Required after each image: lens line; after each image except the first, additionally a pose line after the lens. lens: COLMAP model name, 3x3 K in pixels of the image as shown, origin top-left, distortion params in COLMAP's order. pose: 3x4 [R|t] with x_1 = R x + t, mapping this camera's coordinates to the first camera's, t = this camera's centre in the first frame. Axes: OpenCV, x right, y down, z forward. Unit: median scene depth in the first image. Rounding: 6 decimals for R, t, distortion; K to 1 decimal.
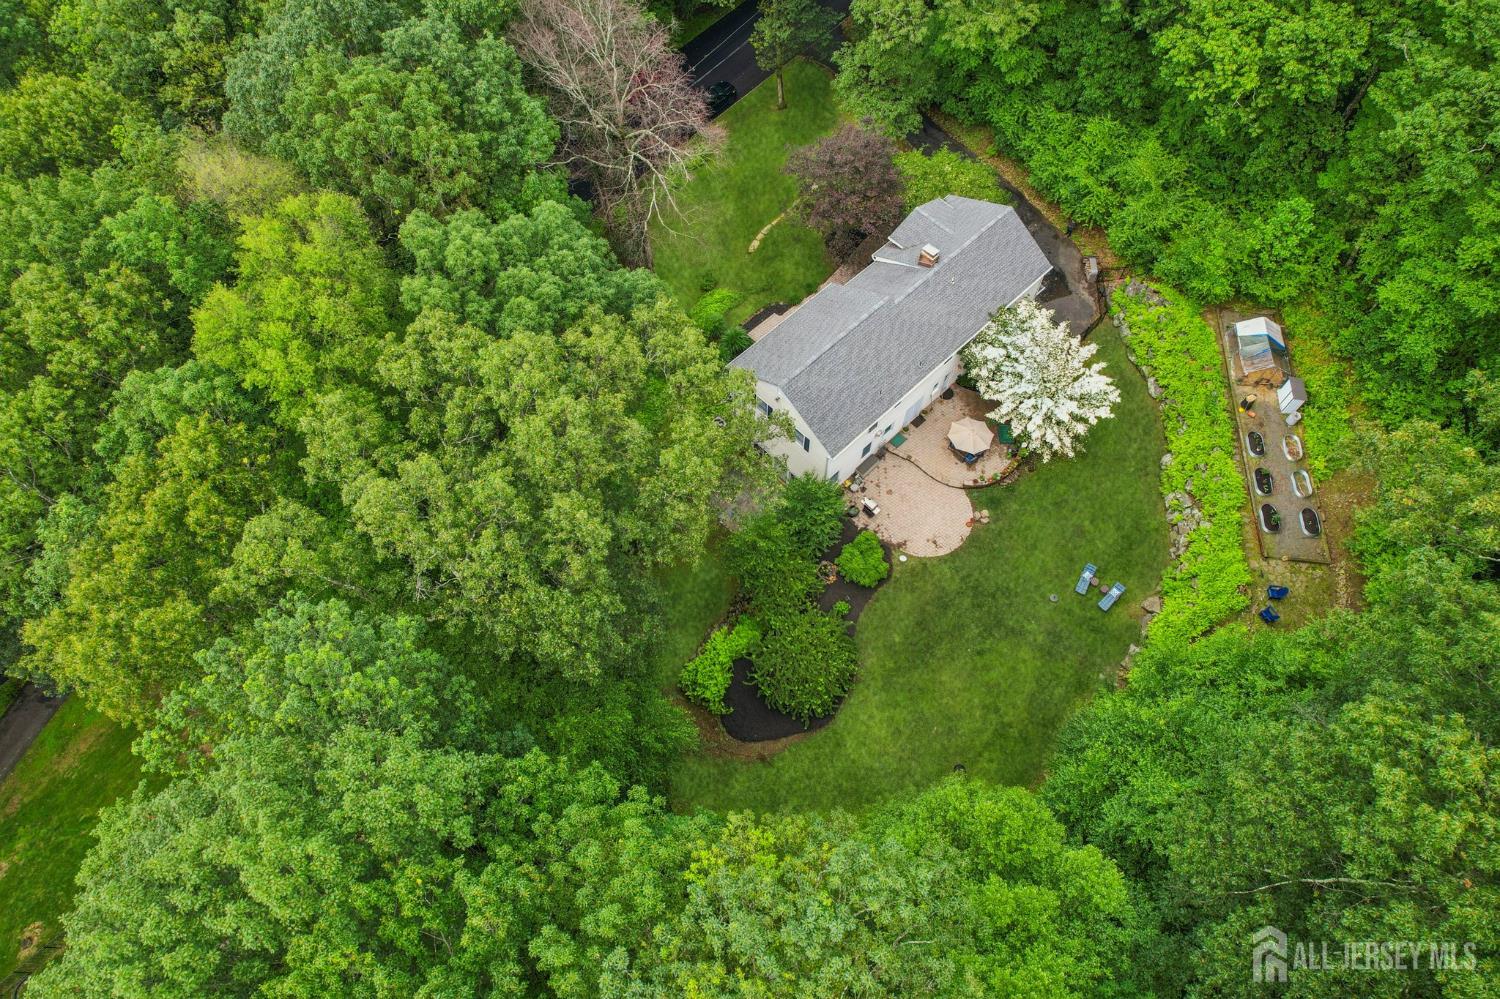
lens RADIAL K [[958.9, 0, 753.7], [0, 958.9, 525.2], [0, 0, 1]] dist [-0.087518, 0.085373]
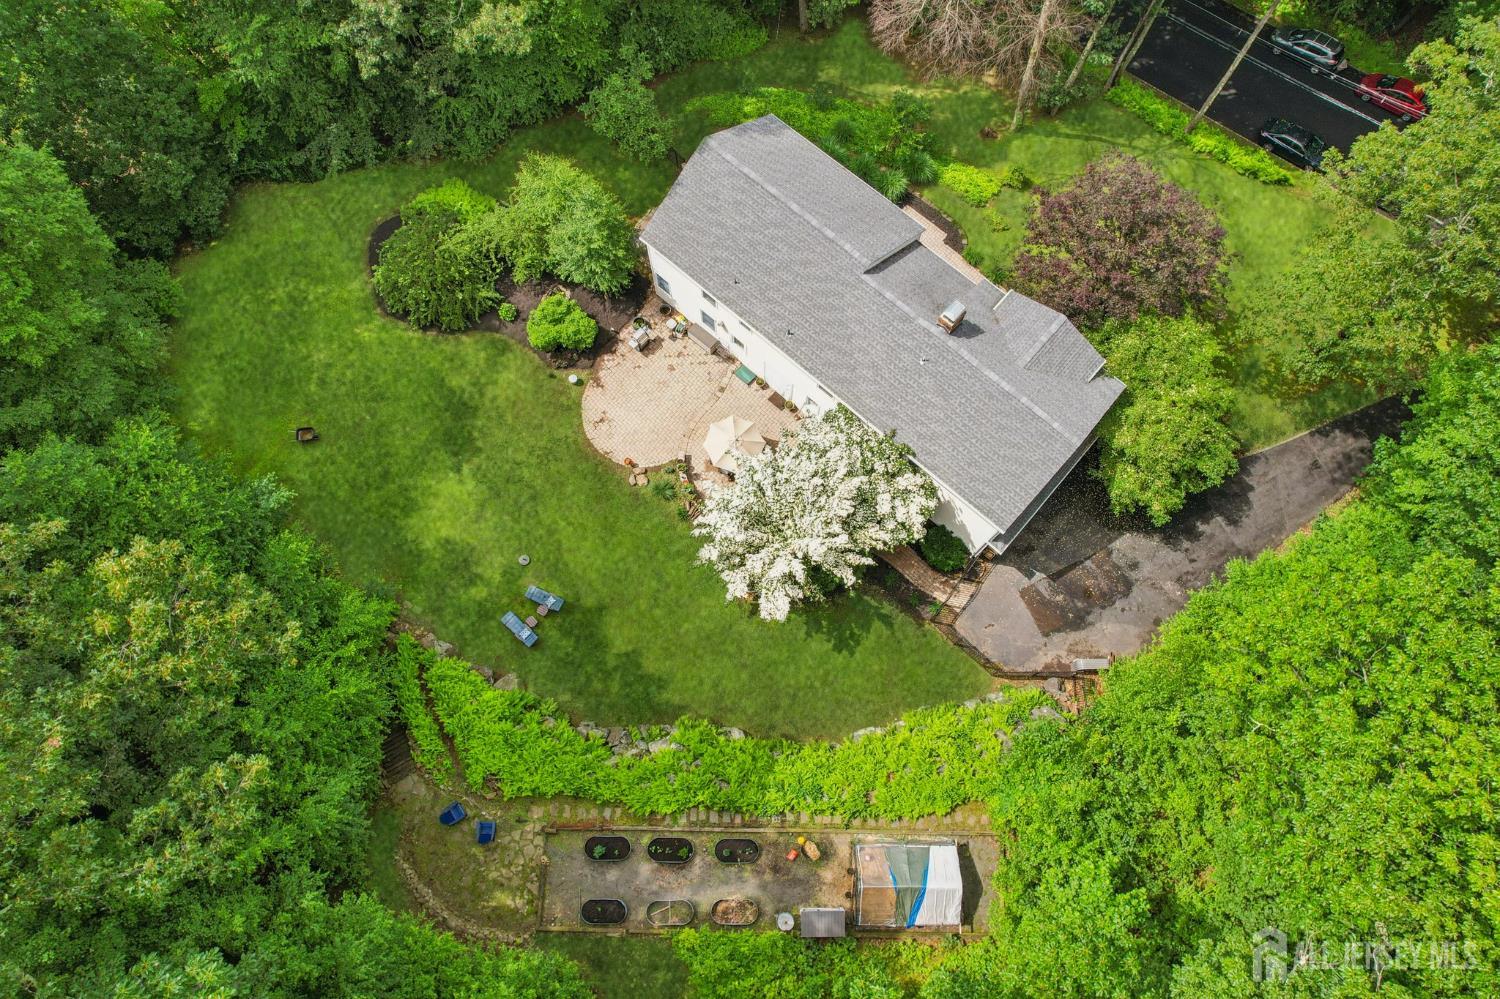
lens RADIAL K [[954.3, 0, 748.5], [0, 954.3, 492.1], [0, 0, 1]] dist [-0.079544, 0.068249]
pose [[0.065626, 0.955879, -0.286335, 0.485917], [-0.890156, 0.185750, 0.416076, -0.414366], [0.450905, 0.227577, 0.863072, 0.382524]]
